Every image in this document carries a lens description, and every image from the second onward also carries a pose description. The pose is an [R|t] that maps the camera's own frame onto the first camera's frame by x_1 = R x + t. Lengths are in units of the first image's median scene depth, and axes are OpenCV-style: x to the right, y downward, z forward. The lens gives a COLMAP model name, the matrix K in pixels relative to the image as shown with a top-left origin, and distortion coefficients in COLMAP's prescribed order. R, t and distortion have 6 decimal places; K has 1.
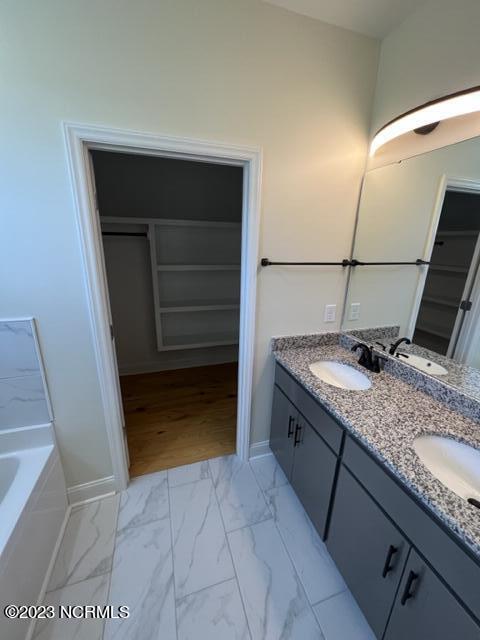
lens RADIAL K [[256.9, 0, 236.9], [0, 256.9, 319.4], [0, 0, 1]] dist [-0.003504, 0.000587]
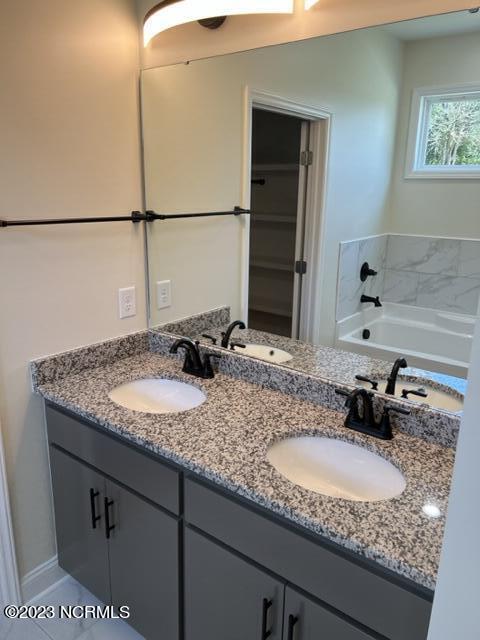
lens RADIAL K [[490.7, 0, 238.0], [0, 490.7, 318.1], [0, 0, 1]] dist [0.037947, -0.020750]
pose [[0.827487, -0.153234, 0.540171, -0.055092], [0.164742, 0.985958, 0.027327, 0.031170], [-0.536773, 0.066376, 0.841111, -0.113032]]
